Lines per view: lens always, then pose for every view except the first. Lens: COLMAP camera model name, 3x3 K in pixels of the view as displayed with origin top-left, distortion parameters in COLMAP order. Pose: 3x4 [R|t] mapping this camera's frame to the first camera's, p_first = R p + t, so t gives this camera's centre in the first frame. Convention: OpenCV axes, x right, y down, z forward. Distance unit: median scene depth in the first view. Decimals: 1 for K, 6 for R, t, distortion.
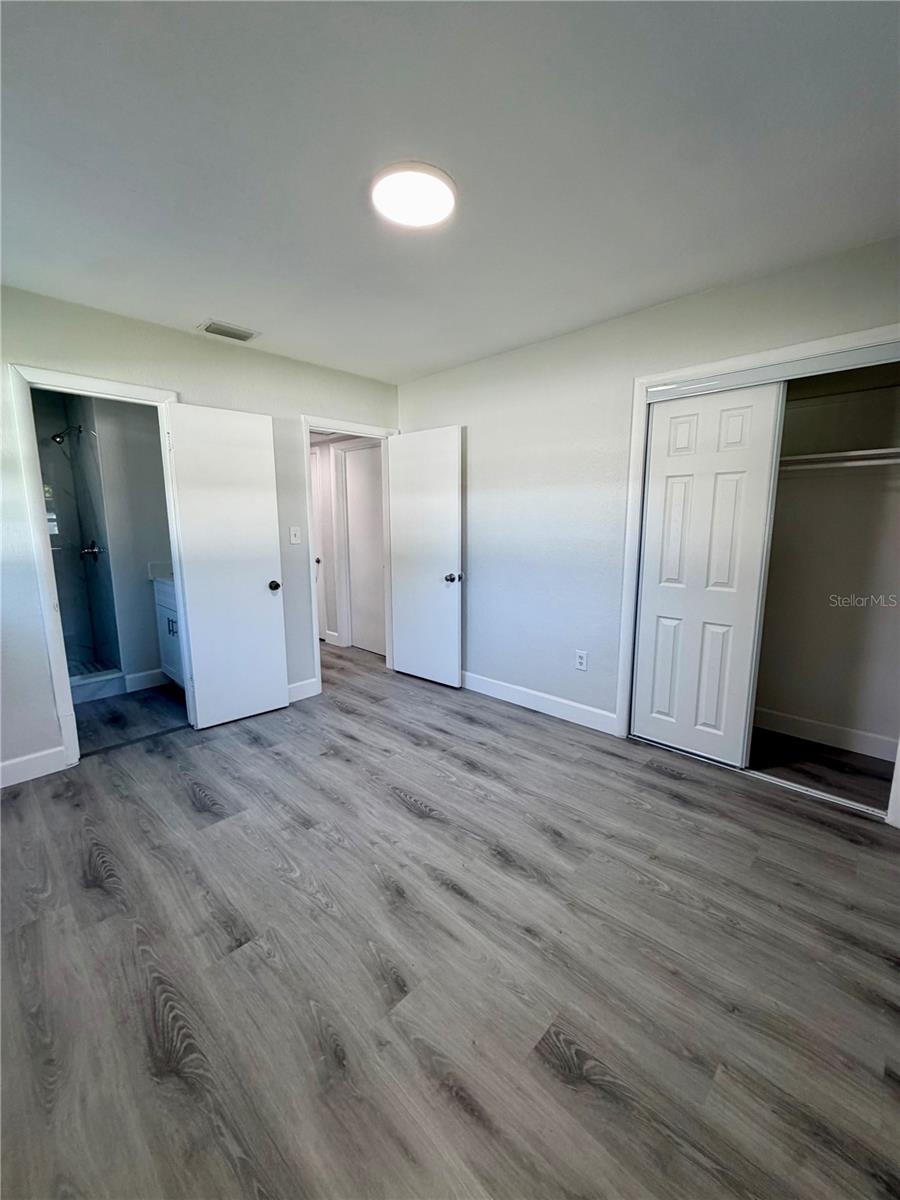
lens RADIAL K [[481.1, 0, 455.2], [0, 481.1, 607.8], [0, 0, 1]] dist [0.002782, 0.000501]
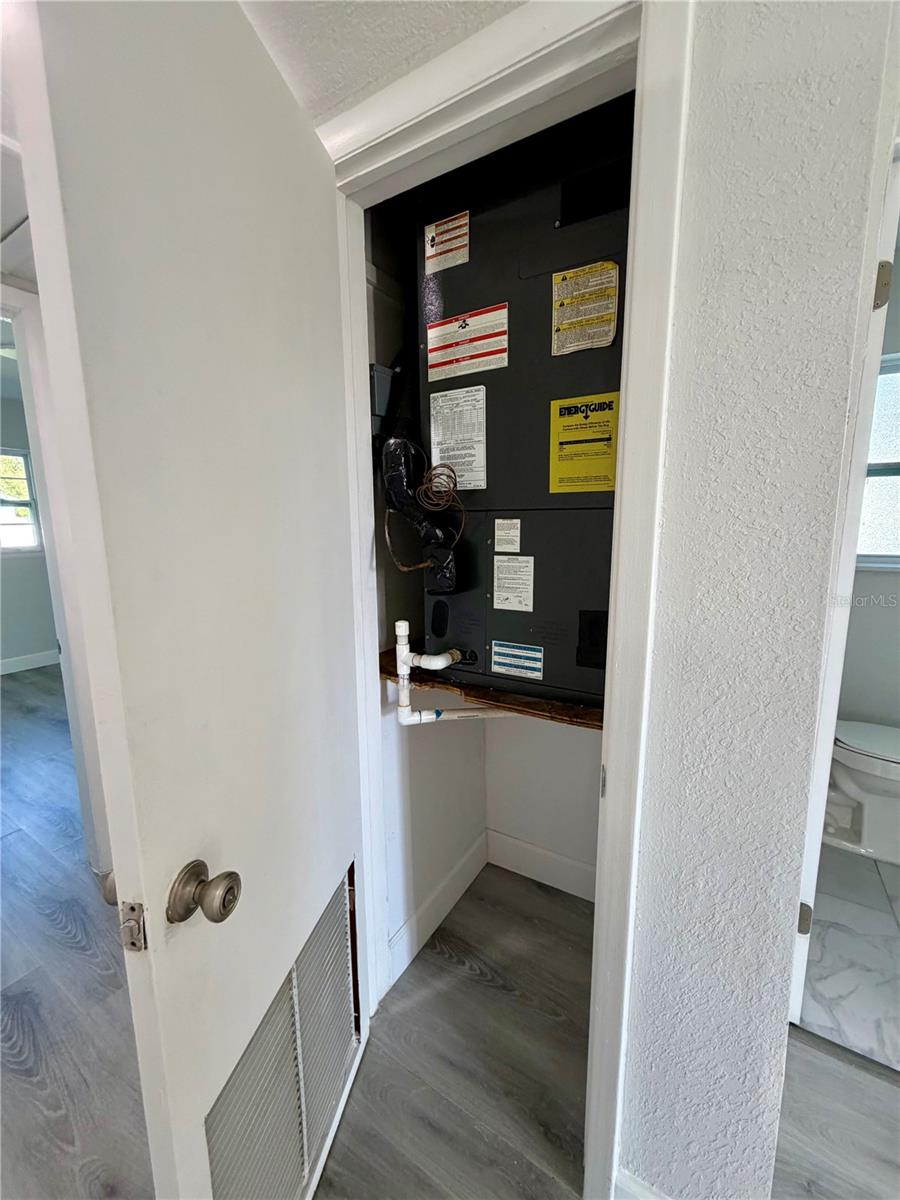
lens RADIAL K [[481.1, 0, 456.2], [0, 481.1, 602.2], [0, 0, 1]] dist [0.002782, 0.000501]
pose [[-0.977864, 0.046577, -0.203991, -1.261548], [-0.017955, 0.952634, 0.303587, -0.301212], [0.208469, 0.300530, -0.930711, 1.771640]]
